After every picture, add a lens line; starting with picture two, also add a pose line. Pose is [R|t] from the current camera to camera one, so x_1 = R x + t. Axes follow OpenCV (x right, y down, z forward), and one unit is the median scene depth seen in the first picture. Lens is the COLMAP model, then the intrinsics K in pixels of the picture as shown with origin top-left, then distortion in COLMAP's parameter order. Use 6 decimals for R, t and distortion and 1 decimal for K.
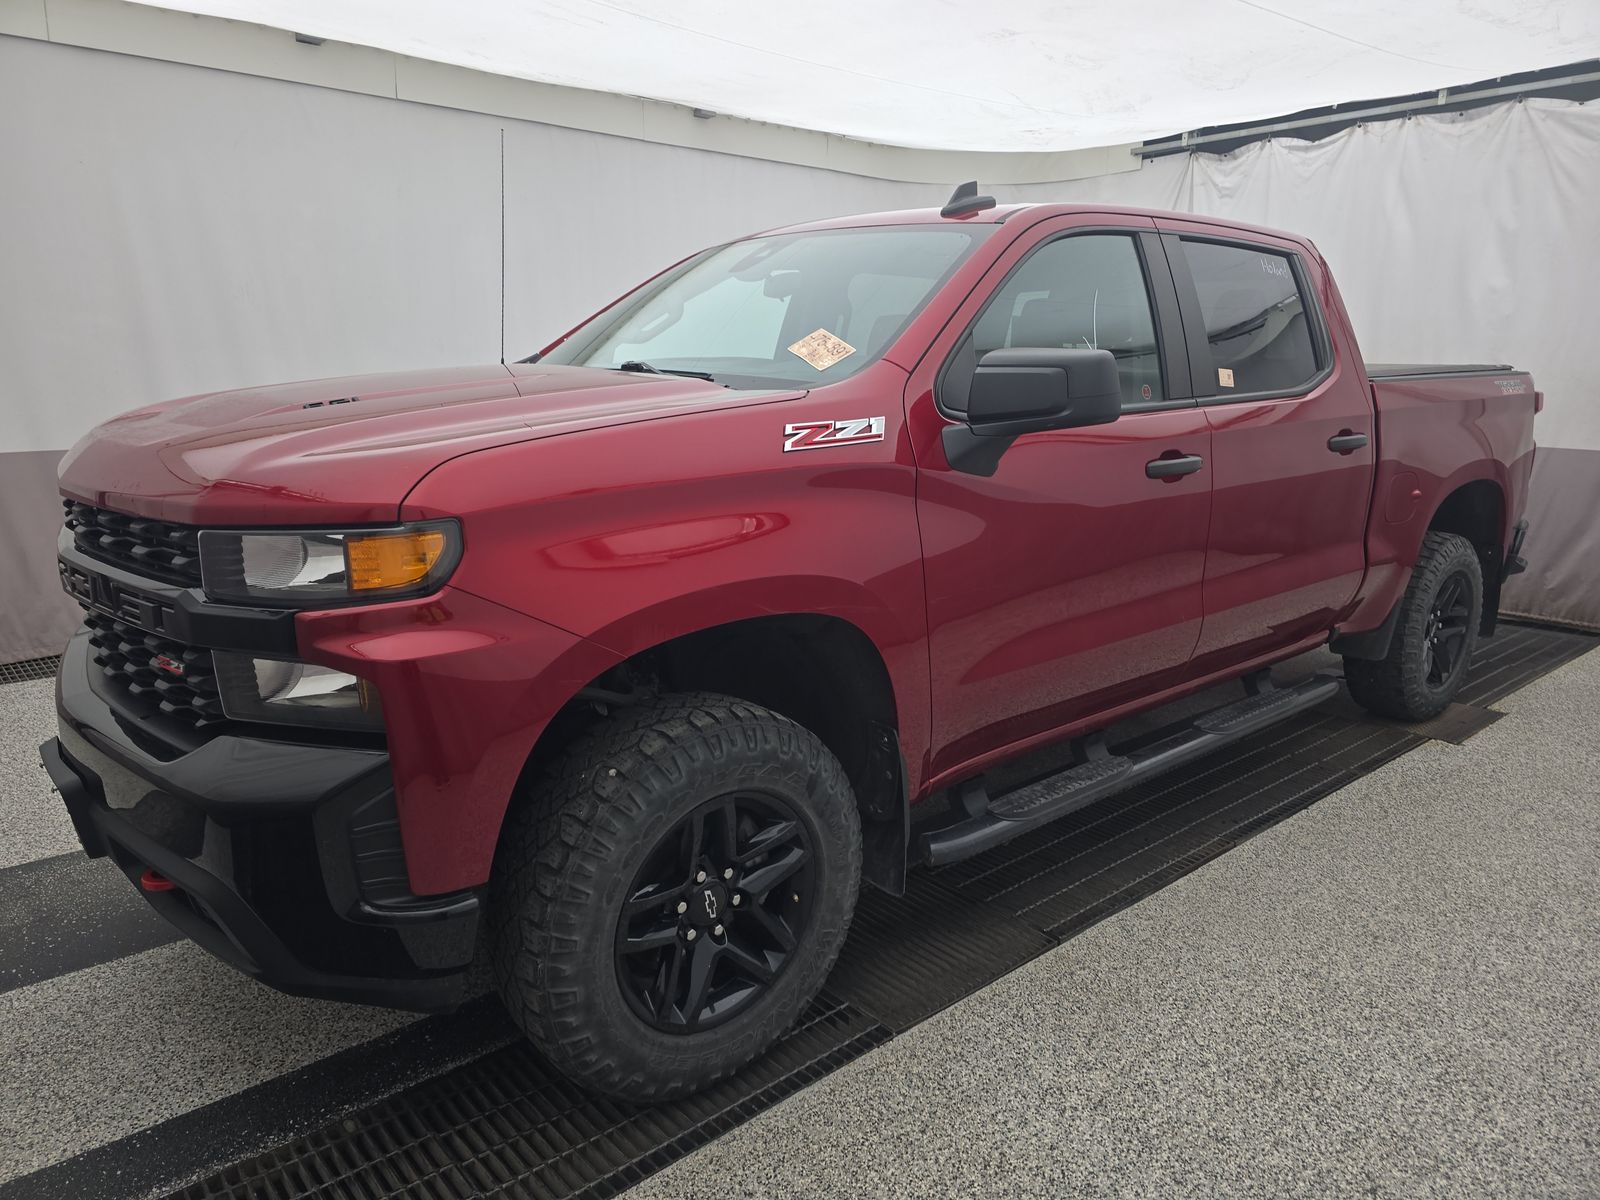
lens RADIAL K [[1081.5, 0, 806.5], [0, 1081.5, 595.3], [0, 0, 1]] dist [0.031931, -0.038779]
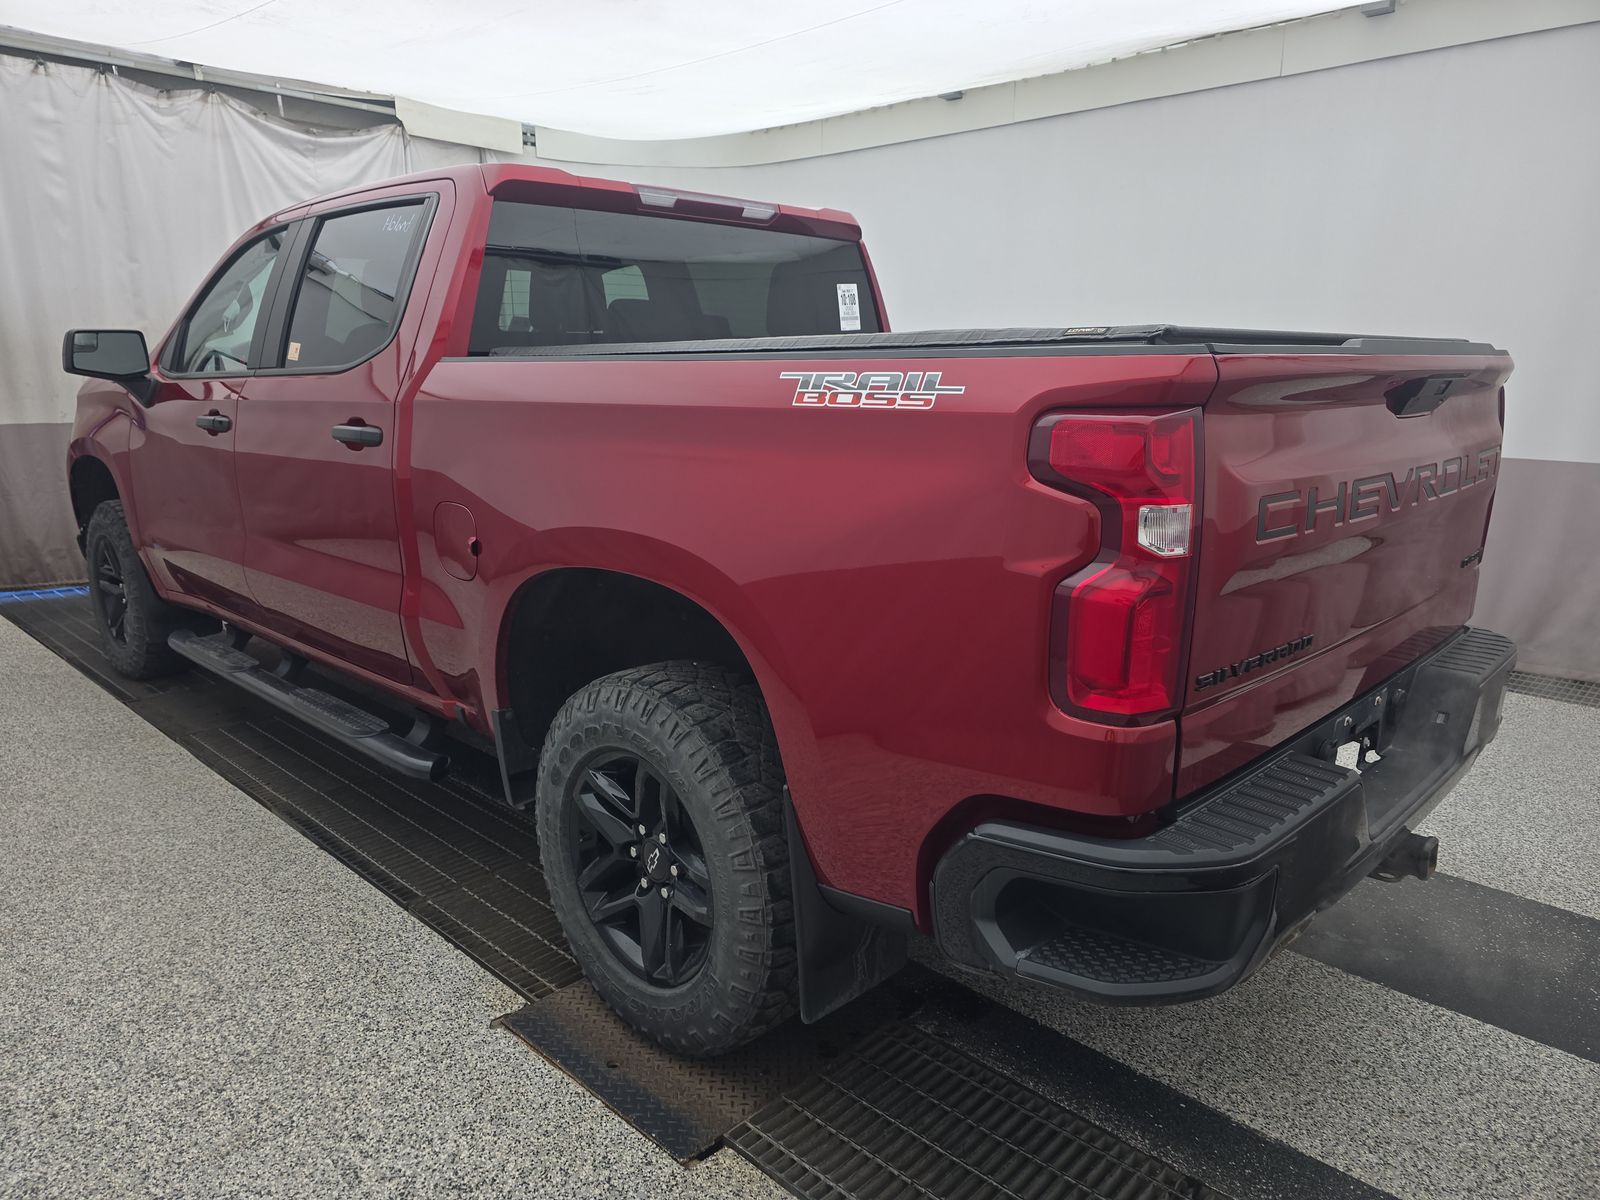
lens RADIAL K [[1060.7, 0, 769.2], [0, 1060.7, 599.8], [0, 0, 1]] dist [0.037548, -0.030312]
pose [[0.083642, 0.218537, -0.972237, 0.787533], [-0.211646, 0.957292, 0.196970, -0.151052], [0.973761, 0.189295, 0.126322, 0.734695]]
